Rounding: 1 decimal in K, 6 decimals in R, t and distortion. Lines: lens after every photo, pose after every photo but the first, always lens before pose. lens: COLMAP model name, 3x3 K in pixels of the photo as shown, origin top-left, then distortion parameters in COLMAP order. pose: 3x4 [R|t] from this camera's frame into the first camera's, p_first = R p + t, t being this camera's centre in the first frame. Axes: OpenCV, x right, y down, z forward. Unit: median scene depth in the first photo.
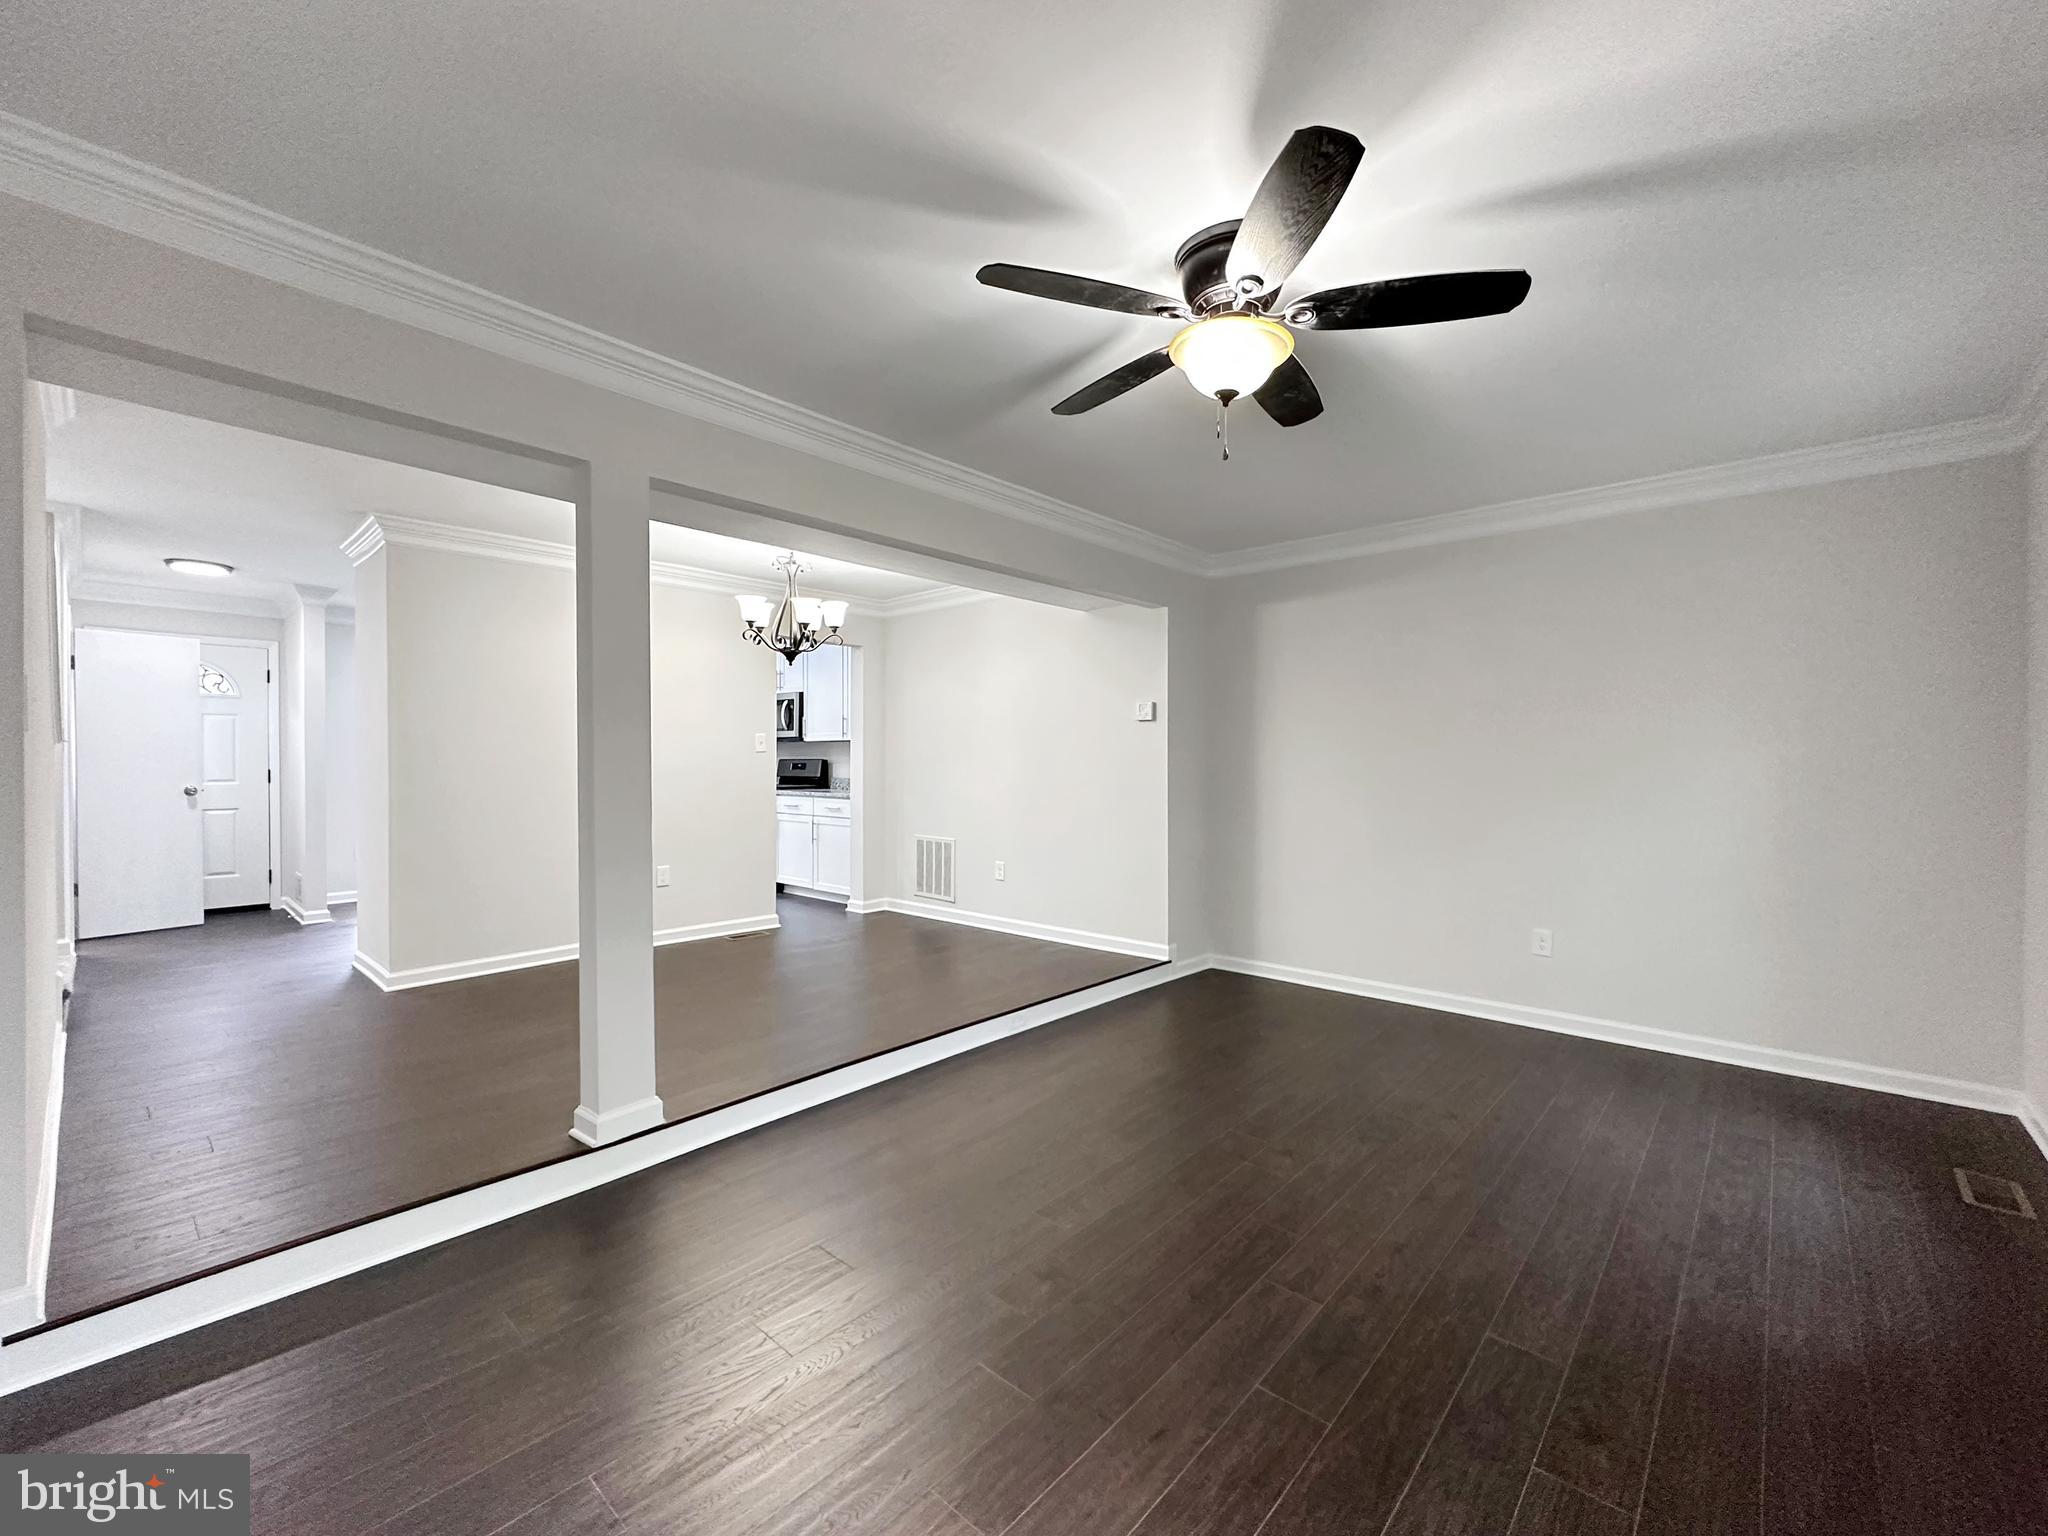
lens RADIAL K [[834.0, 0, 1021.0], [0, 834.0, 771.1], [0, 0, 1]] dist [-0.000244, 0.000030]
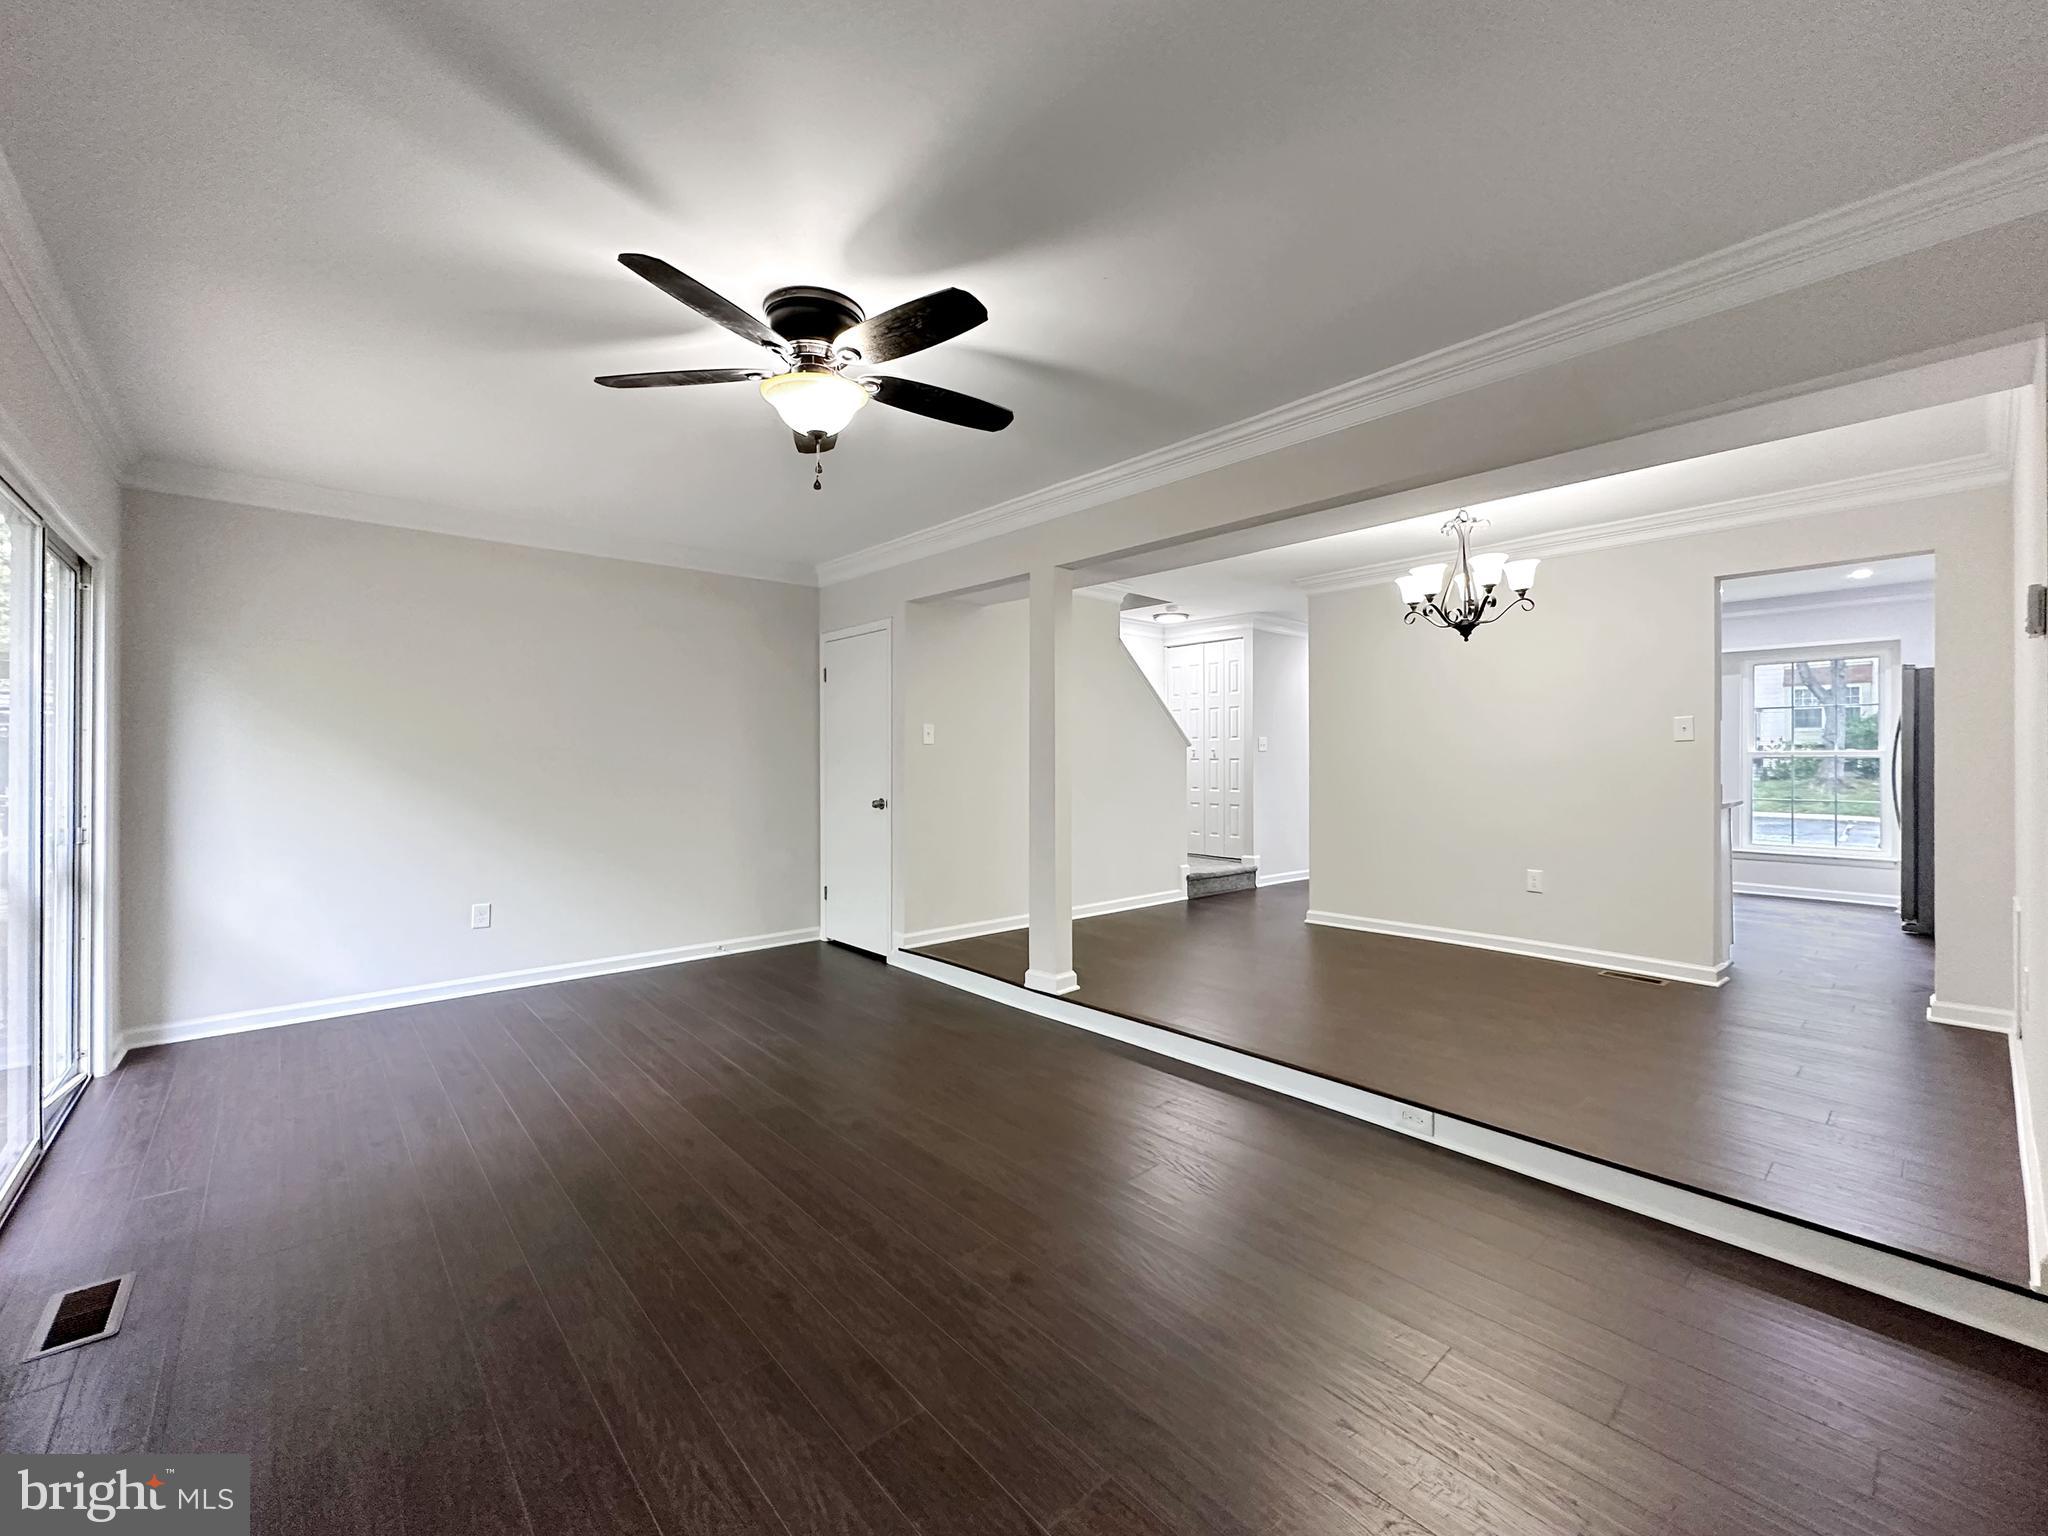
lens RADIAL K [[835.4, 0, 1021.5], [0, 835.4, 756.4], [0, 0, 1]] dist [0.002085, 0.000255]
pose [[-0.106217, -0.007347, -0.994316, 0.643119], [-0.013061, 0.999897, -0.005993, 0.002911], [0.994257, 0.012350, -0.106302, 0.658999]]
